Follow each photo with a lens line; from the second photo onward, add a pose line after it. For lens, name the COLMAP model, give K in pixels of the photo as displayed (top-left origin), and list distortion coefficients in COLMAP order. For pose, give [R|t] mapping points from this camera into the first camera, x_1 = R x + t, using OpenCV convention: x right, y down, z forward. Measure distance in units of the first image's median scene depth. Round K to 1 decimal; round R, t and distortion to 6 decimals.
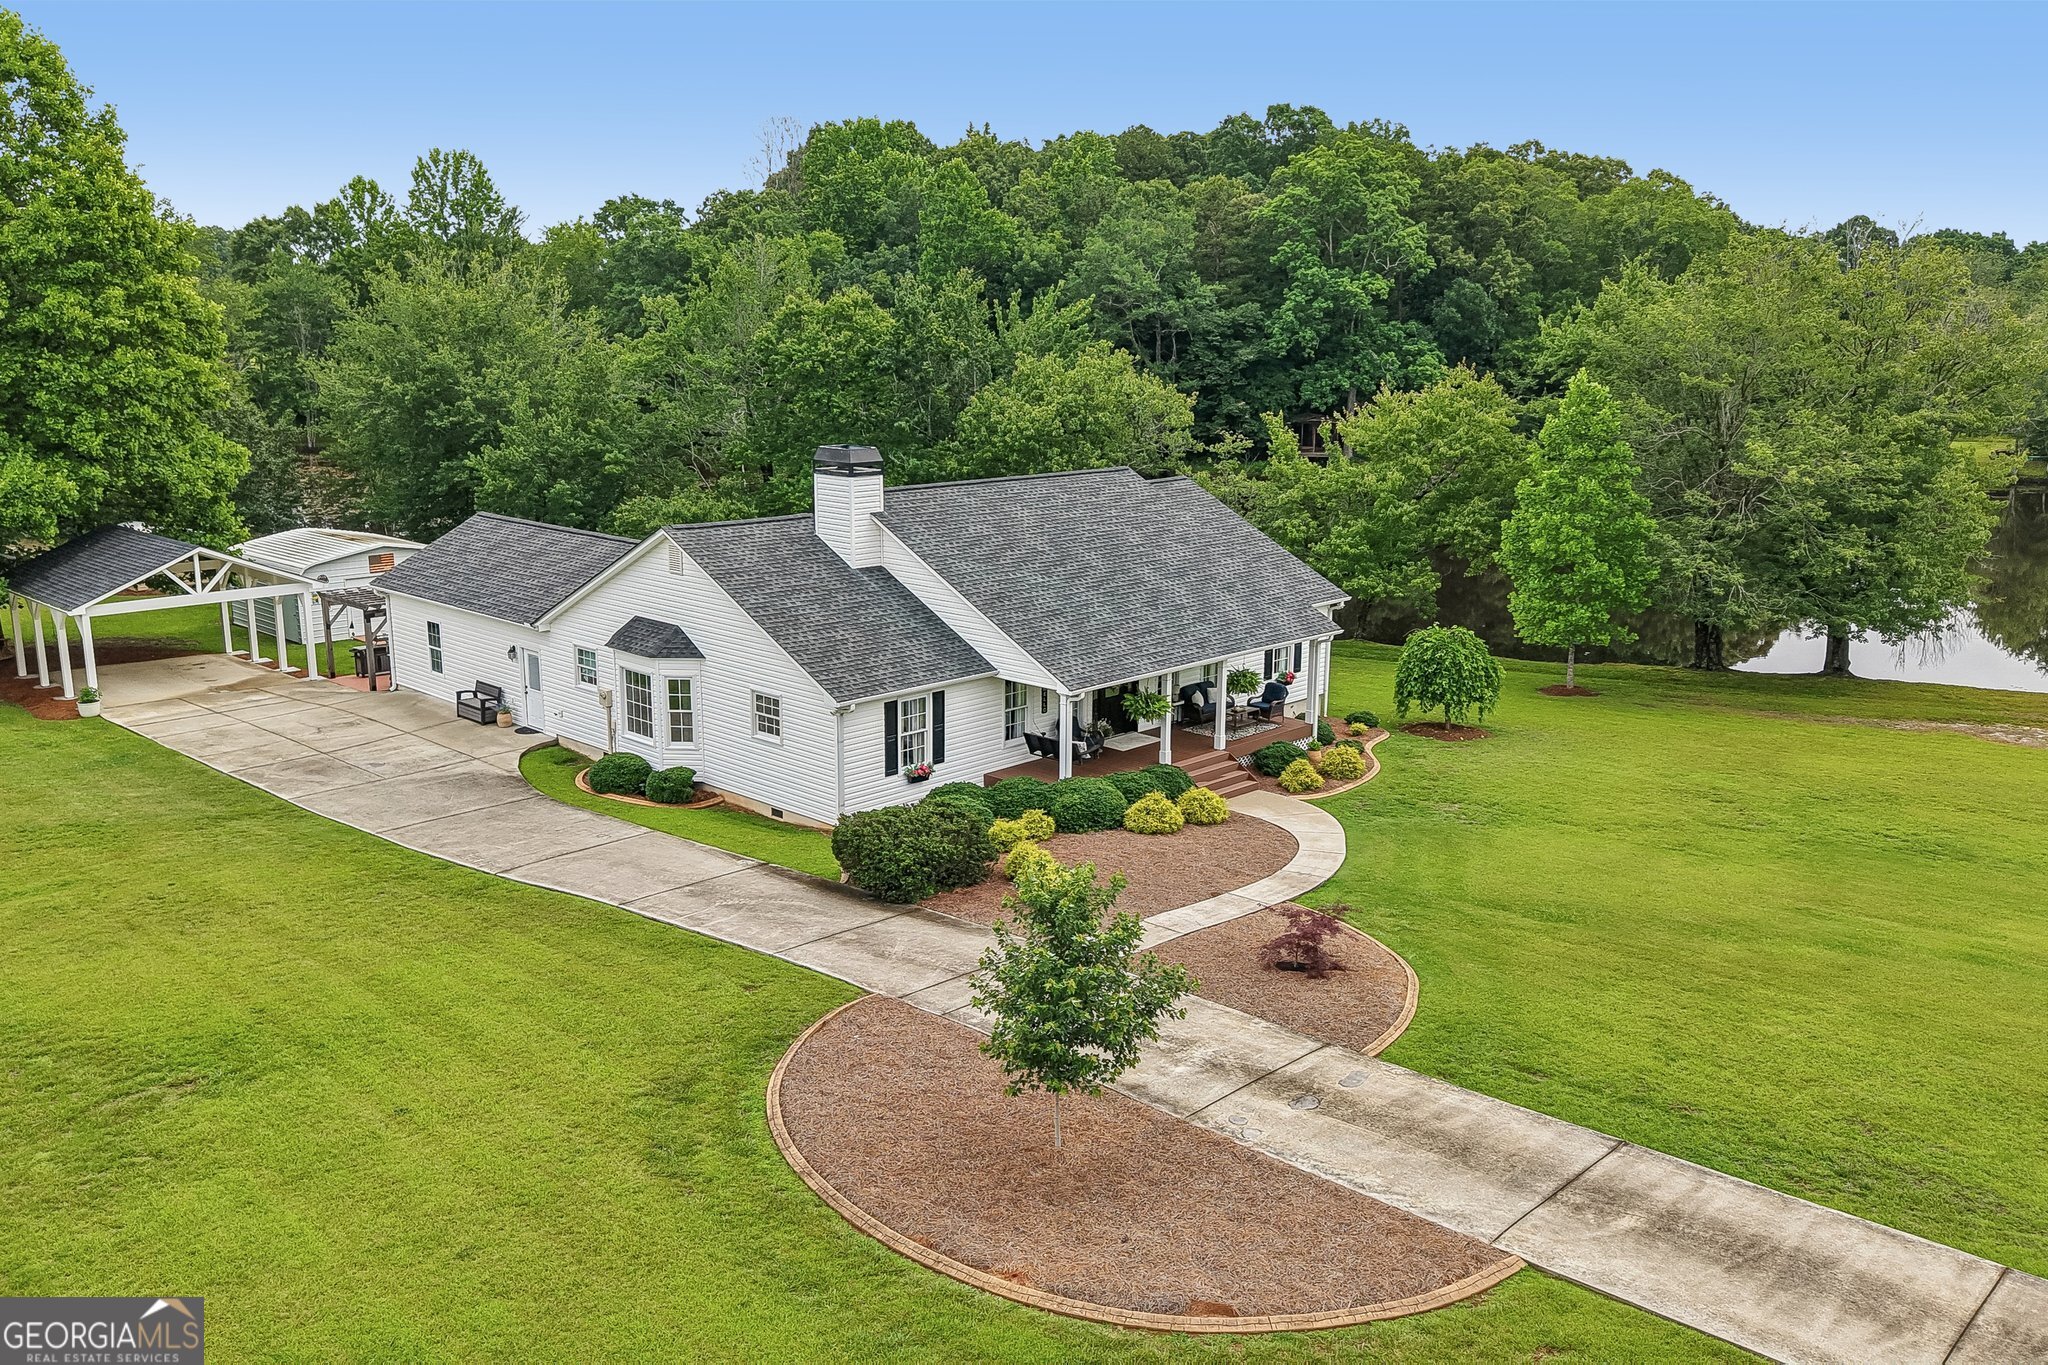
lens RADIAL K [[1661.5, 0, 1037.5], [0, 1661.5, 679.1], [0, 0, 1]] dist [0.055630, -0.000084]
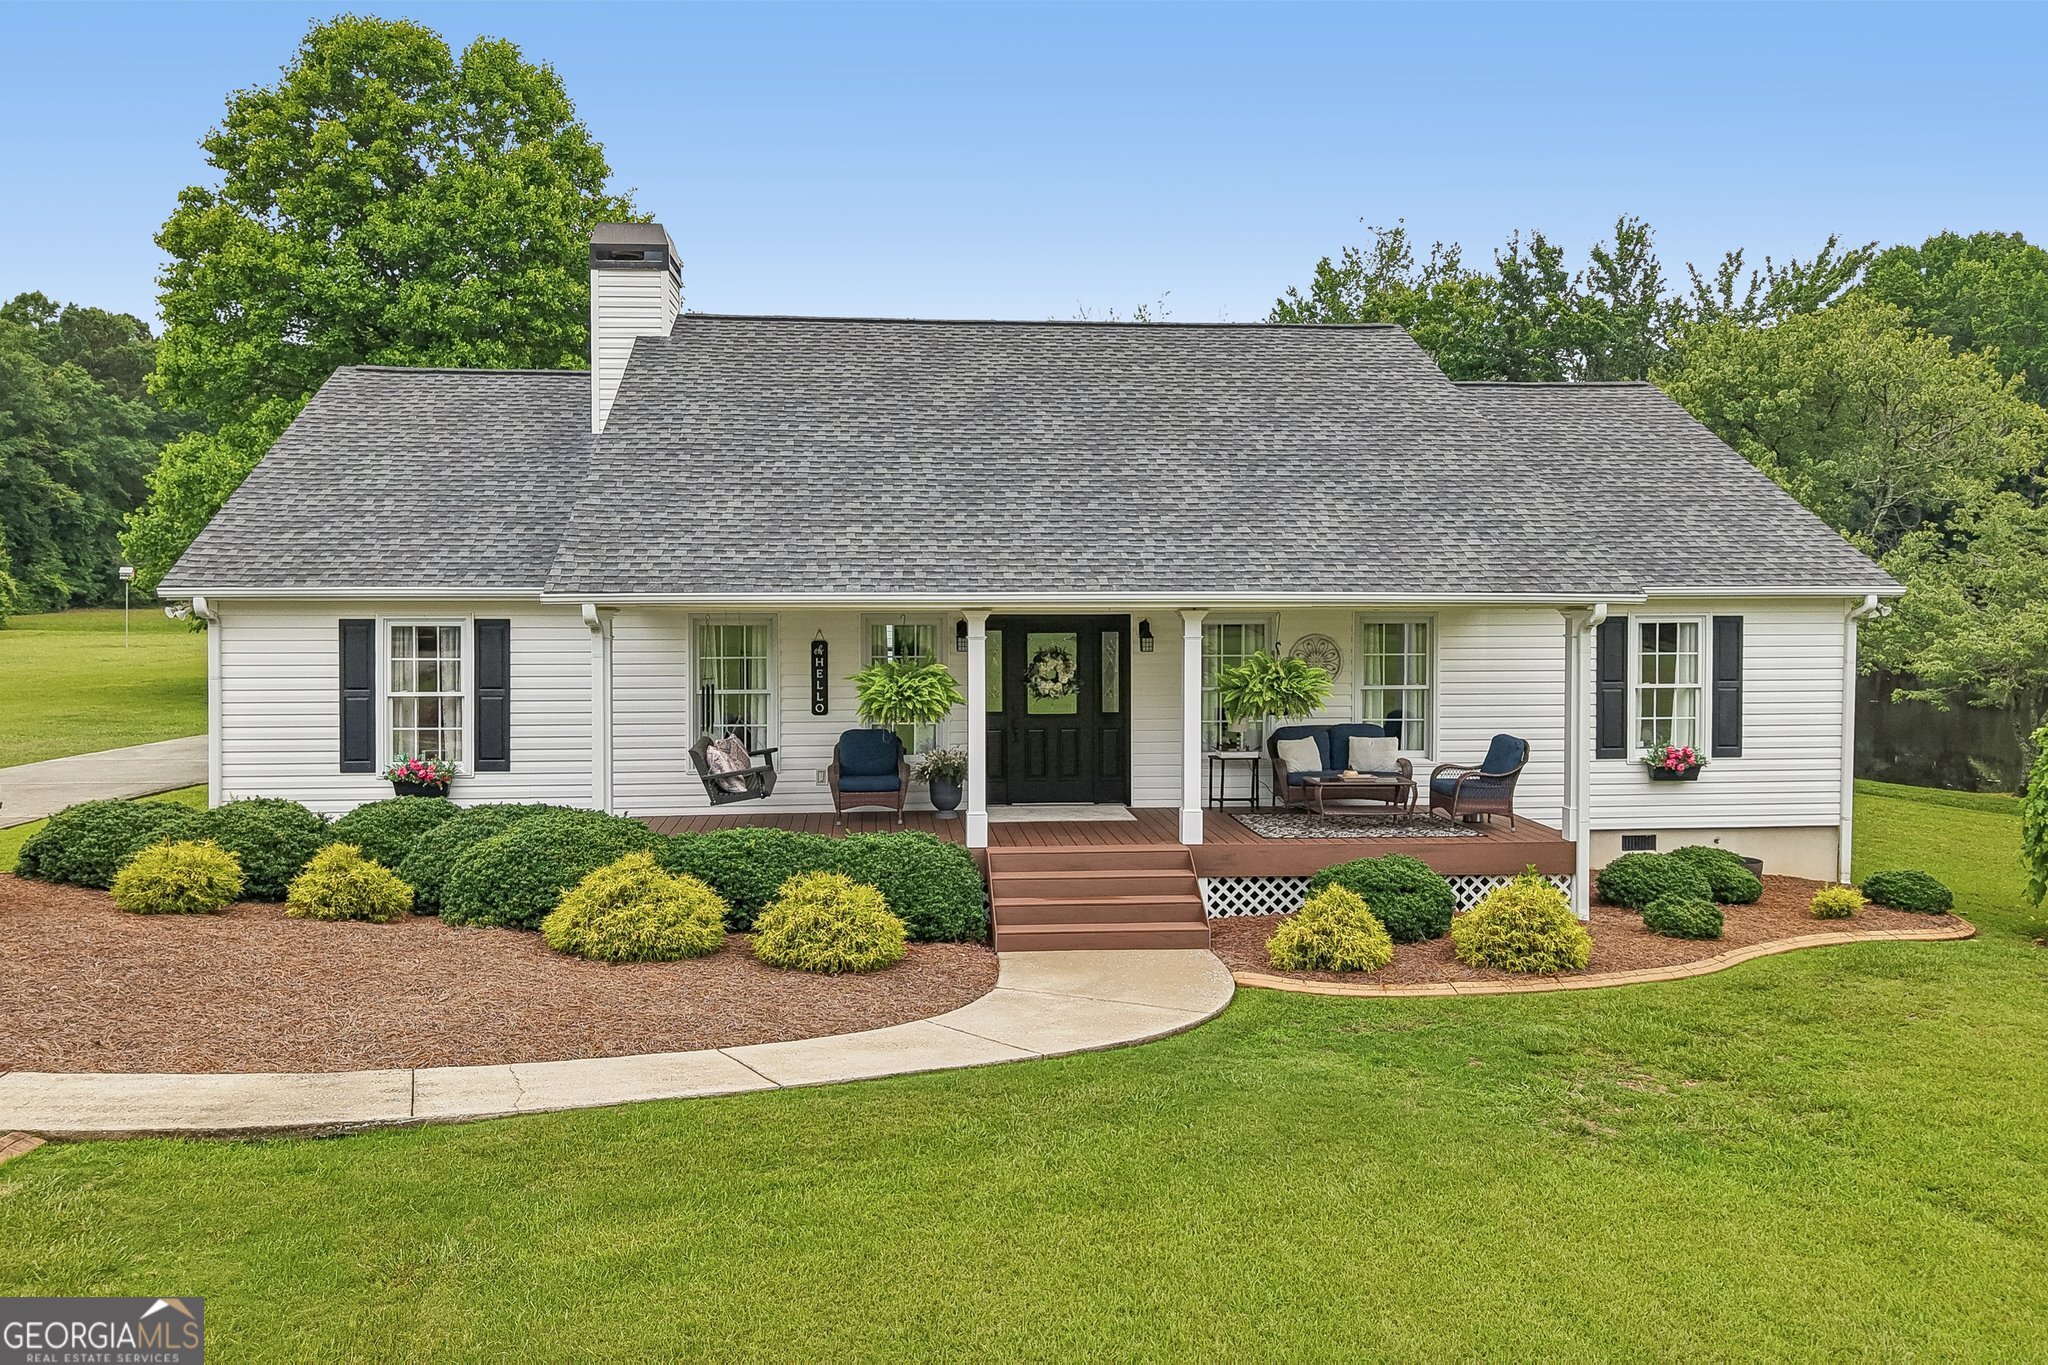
lens RADIAL K [[1665.9, 0, 1015.8], [0, 1665.9, 580.6], [0, 0, 1]] dist [0.005852, 0.001045]
pose [[0.753008, -0.006621, -0.657979, 0.343043], [-0.133626, 0.977575, -0.162763, 0.050053], [0.644301, 0.210485, 0.735236, 0.657789]]
